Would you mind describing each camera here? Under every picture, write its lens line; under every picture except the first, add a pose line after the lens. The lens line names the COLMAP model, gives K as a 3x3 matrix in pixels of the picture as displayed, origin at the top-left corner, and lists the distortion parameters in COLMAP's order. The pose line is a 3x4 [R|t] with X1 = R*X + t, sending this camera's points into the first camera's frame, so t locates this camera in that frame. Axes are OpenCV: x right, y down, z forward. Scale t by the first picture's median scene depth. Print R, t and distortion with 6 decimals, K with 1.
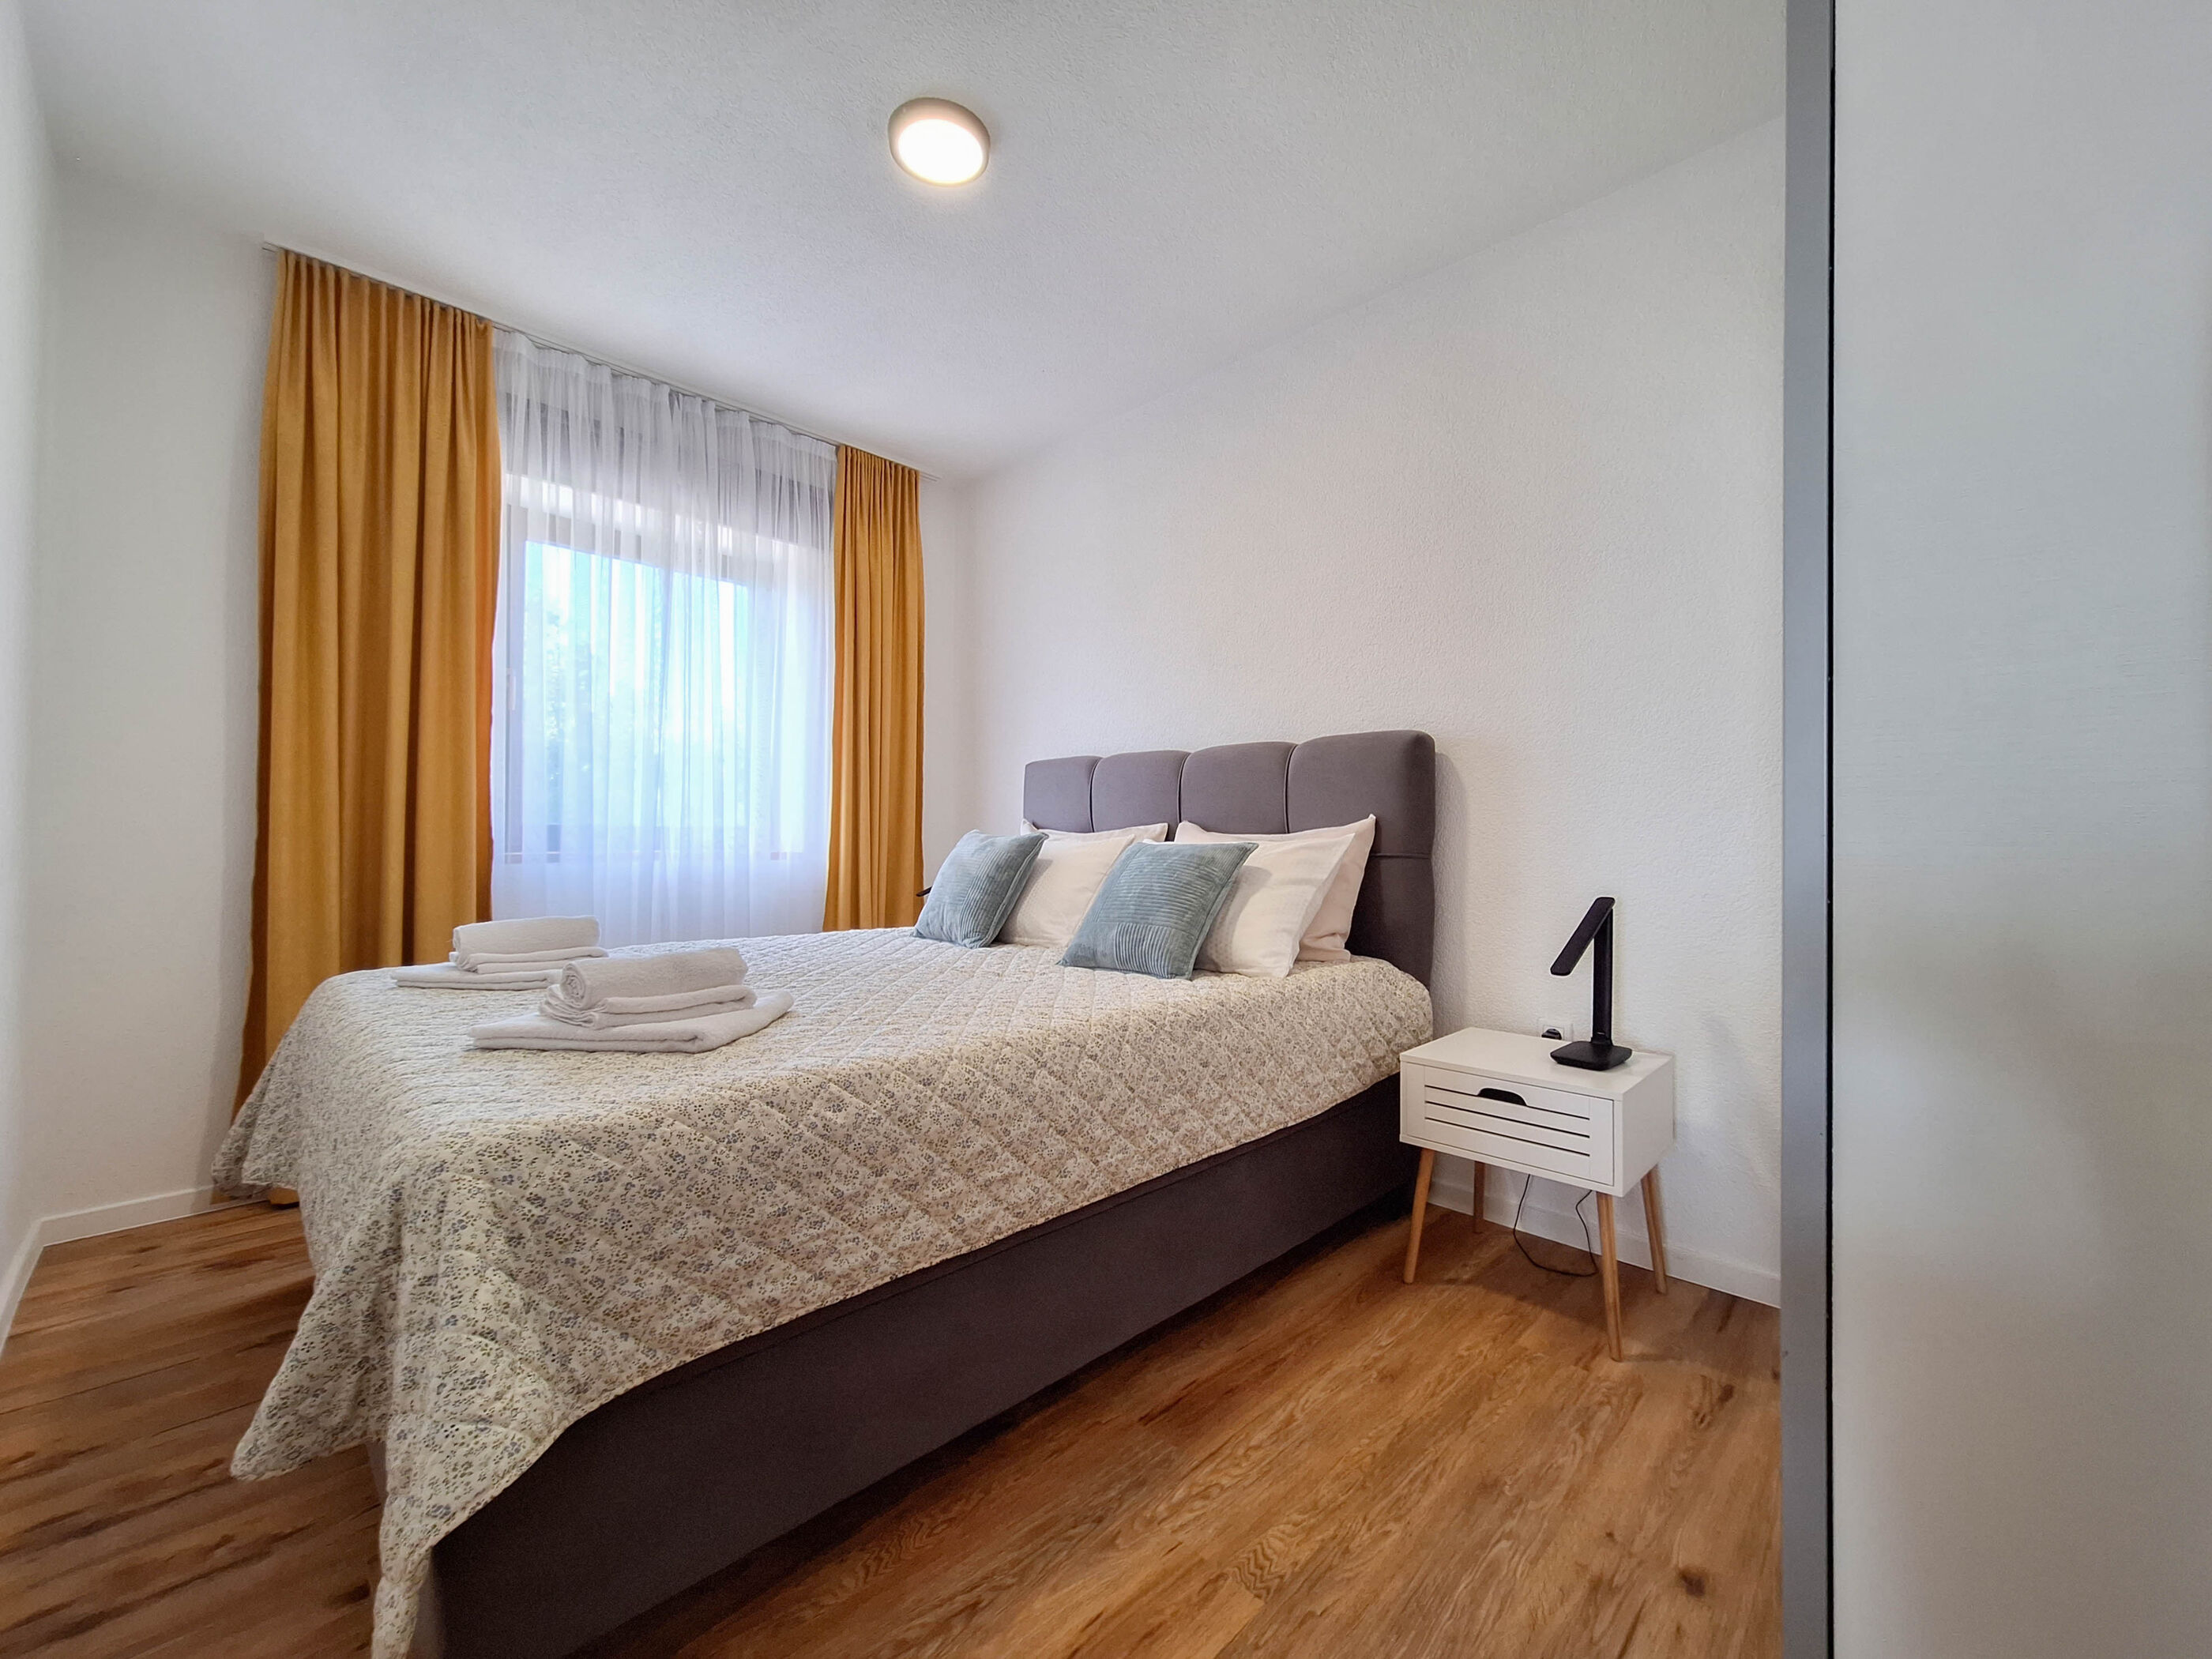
lens RADIAL K [[882.9, 0, 1129.5], [0, 882.9, 839.4], [0, 0, 1]] dist [-0.003486, 0.000832]
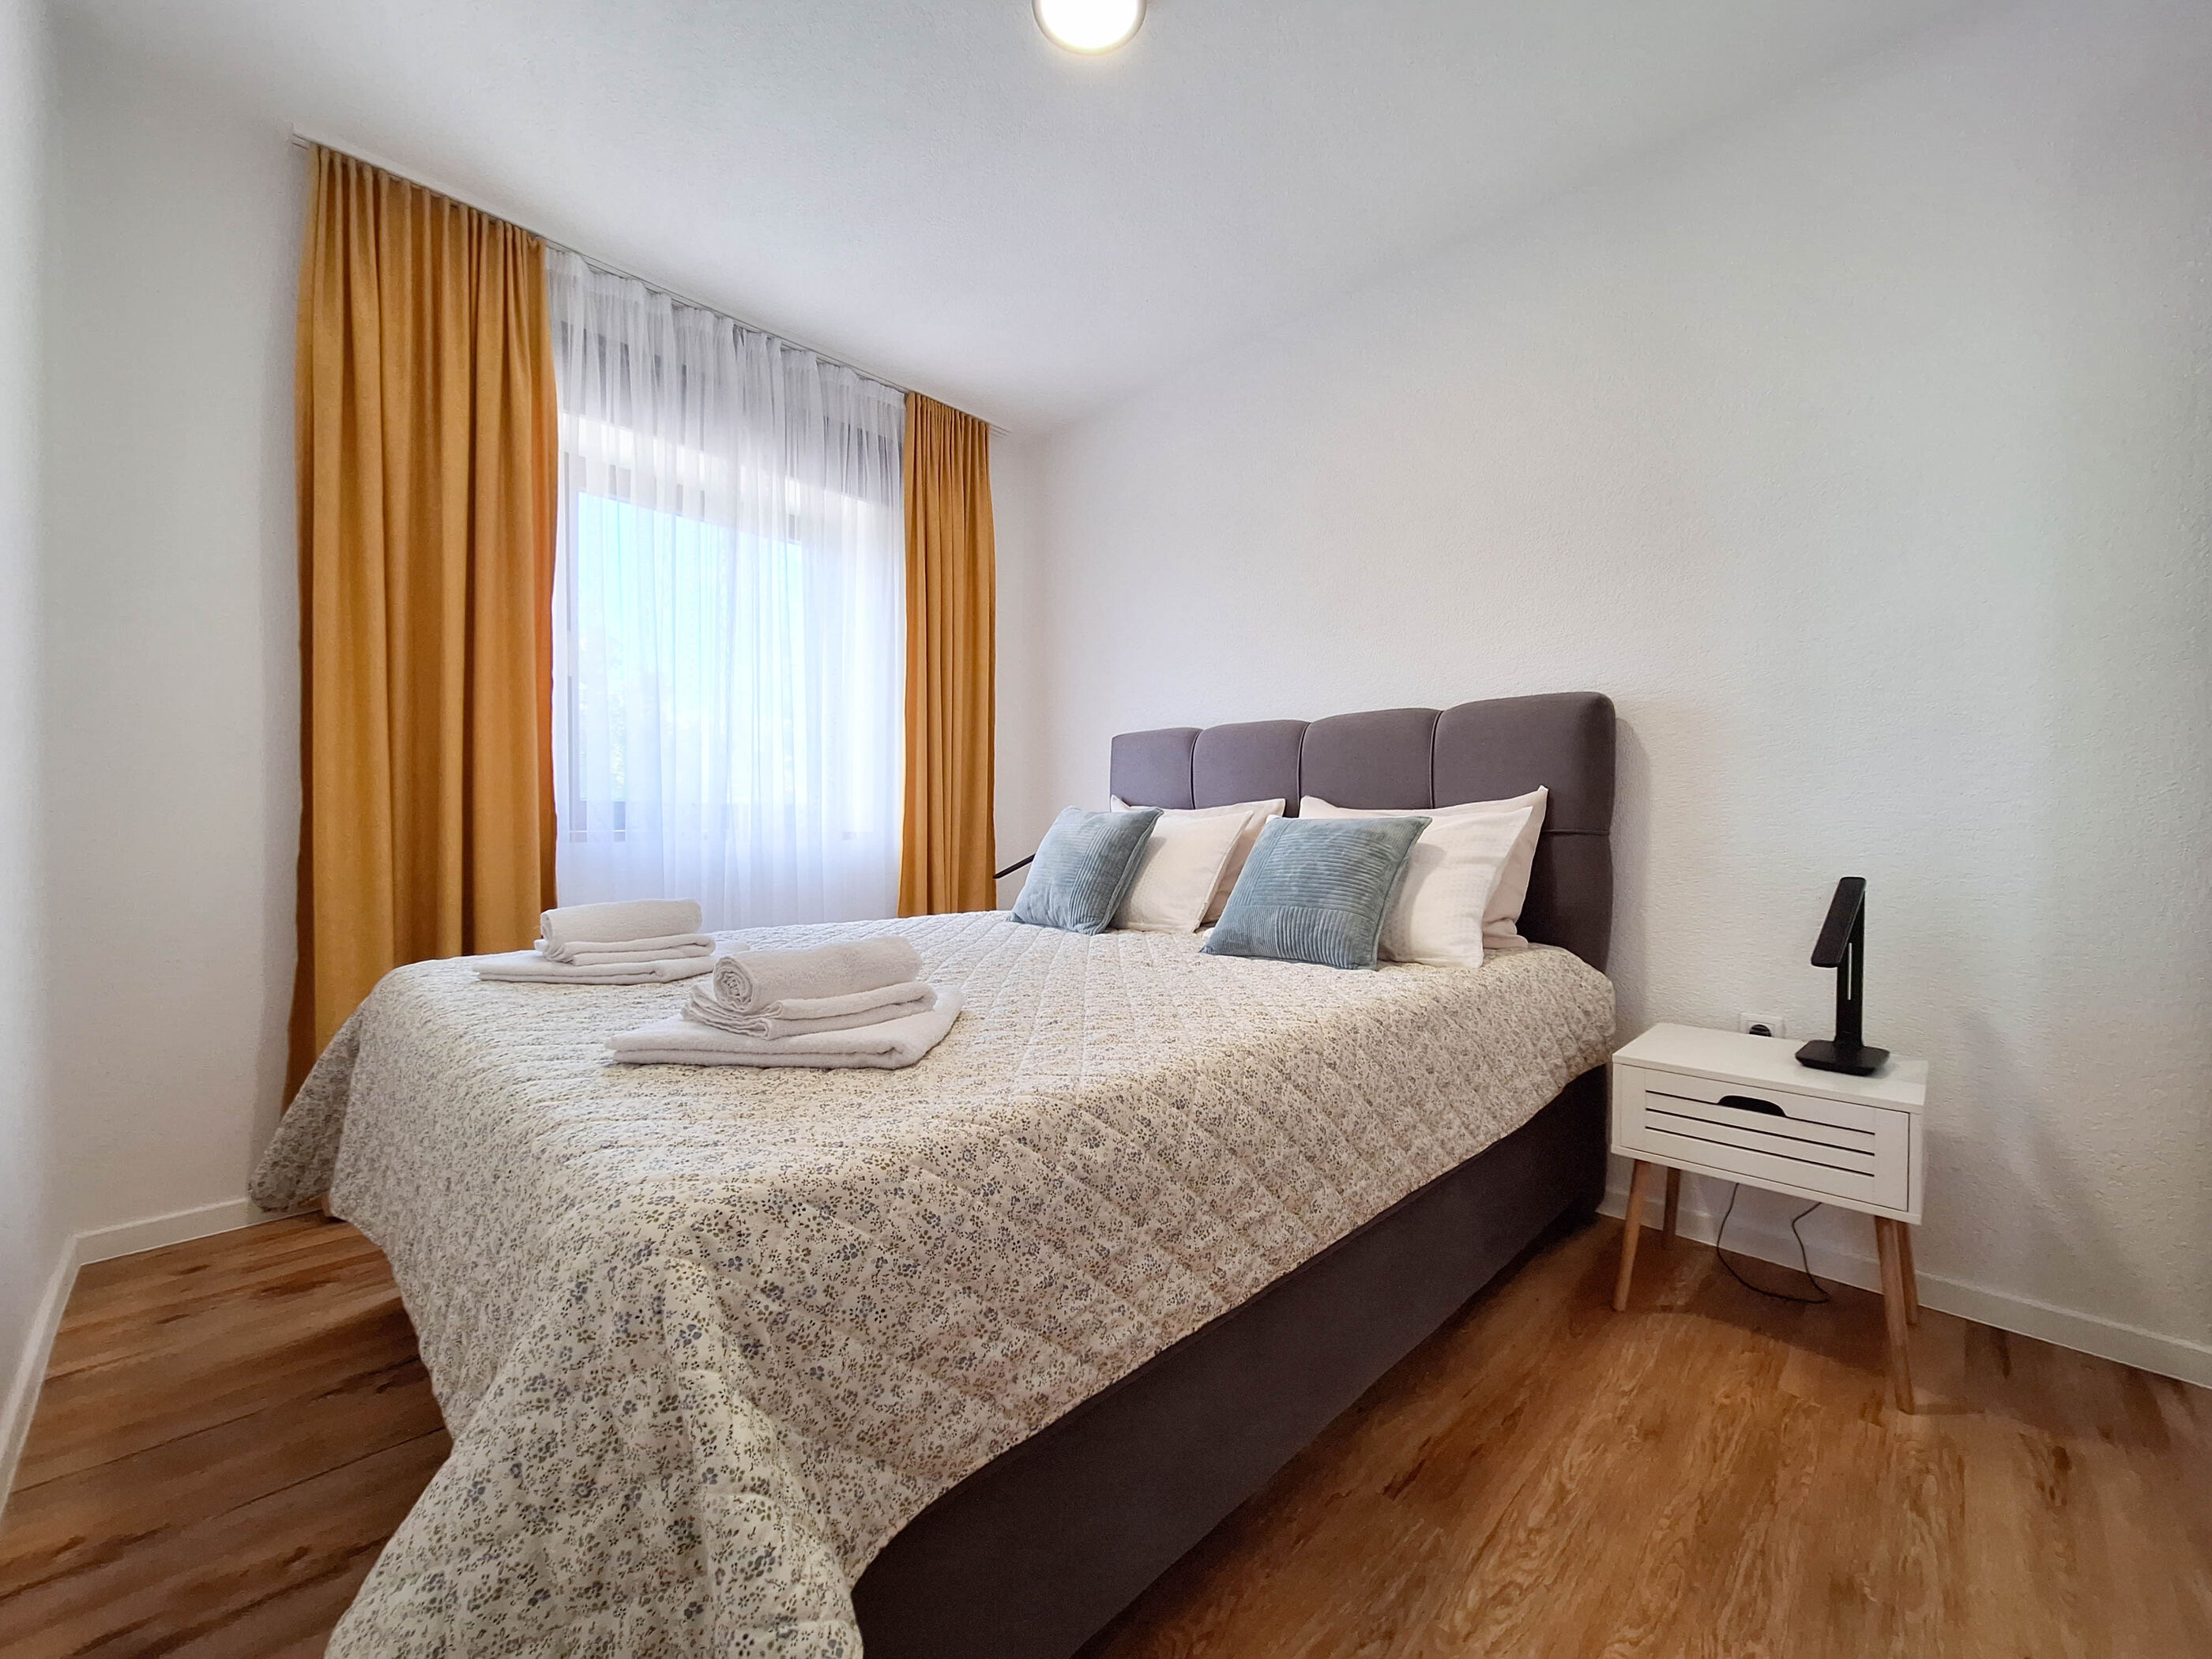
lens RADIAL K [[867.6, 0, 1131.5], [0, 867.6, 847.6], [0, 0, 1]] dist [-0.001473, 0.000199]
pose [[1.000000, -0.000380, -0.000238, -0.181160], [0.000386, 0.999641, 0.026779, 0.013394], [0.000228, -0.026779, 0.999641, 0.143660]]
